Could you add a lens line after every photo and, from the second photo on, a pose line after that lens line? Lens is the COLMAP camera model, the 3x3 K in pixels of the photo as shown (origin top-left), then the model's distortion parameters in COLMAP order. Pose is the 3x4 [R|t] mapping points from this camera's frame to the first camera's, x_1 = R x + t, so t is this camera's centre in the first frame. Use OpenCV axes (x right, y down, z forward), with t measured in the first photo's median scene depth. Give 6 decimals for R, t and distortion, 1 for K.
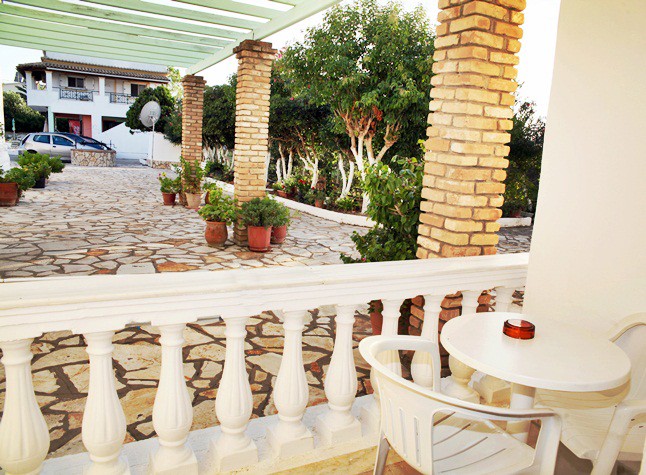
lens RADIAL K [[490.9, 0, 344.1], [0, 490.9, 236.5], [0, 0, 1]] dist [-0.121307, 0.135827]
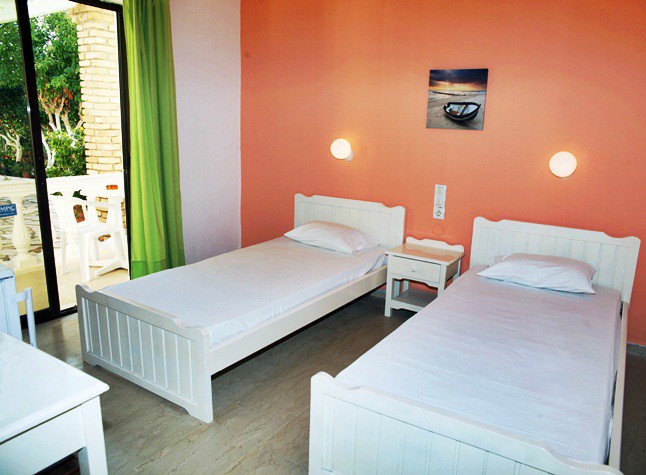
lens RADIAL K [[480.9, 0, 323.0], [0, 480.9, 227.5], [0, 0, 1]] dist [-0.033657, 0.001539]
pose [[0.872168, -0.148214, 0.466214, 0.016252], [0.125767, 0.988901, 0.079102, 0.050878], [-0.472764, -0.010356, 0.881128, -0.275559]]
